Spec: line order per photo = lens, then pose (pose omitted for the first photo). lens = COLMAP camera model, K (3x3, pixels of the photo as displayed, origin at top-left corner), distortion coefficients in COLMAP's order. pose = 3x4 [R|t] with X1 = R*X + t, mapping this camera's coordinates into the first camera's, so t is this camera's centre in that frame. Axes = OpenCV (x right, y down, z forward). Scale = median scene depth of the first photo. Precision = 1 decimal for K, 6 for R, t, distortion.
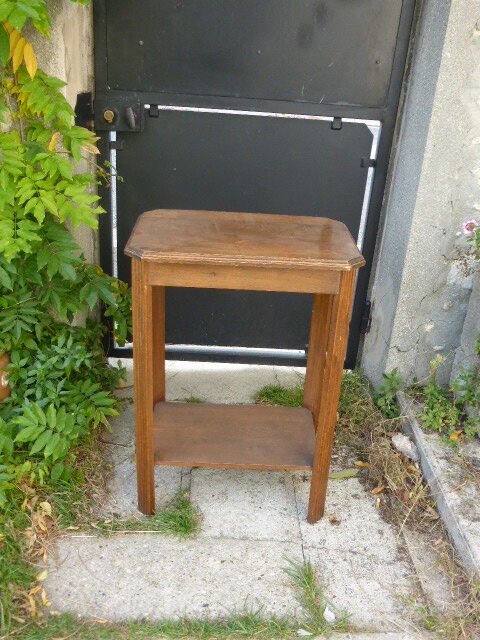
lens RADIAL K [[638.3, 0, 240.0], [0, 638.3, 320.0], [0, 0, 1]] dist [-0.078839, 0.005983]
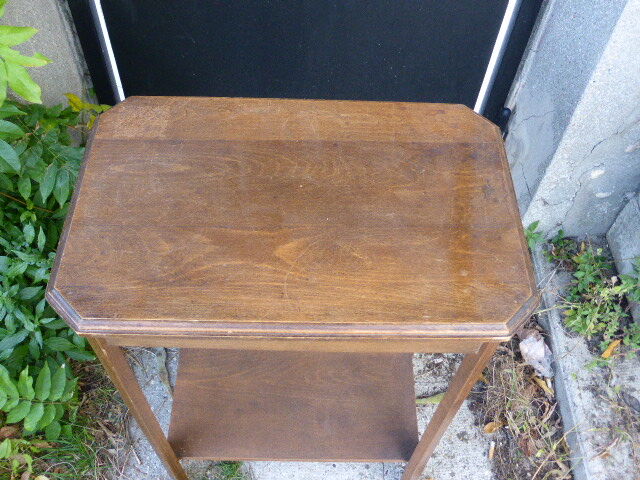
lens RADIAL K [[638.3, 0, 320.0], [0, 638.3, 240.0], [0, 0, 1]] dist [-0.078839, 0.005983]
pose [[0.999746, 0.006568, -0.021565, 0.031096], [0.004420, 0.880938, 0.473210, -0.296142], [0.022106, -0.473185, 0.880685, 0.478940]]
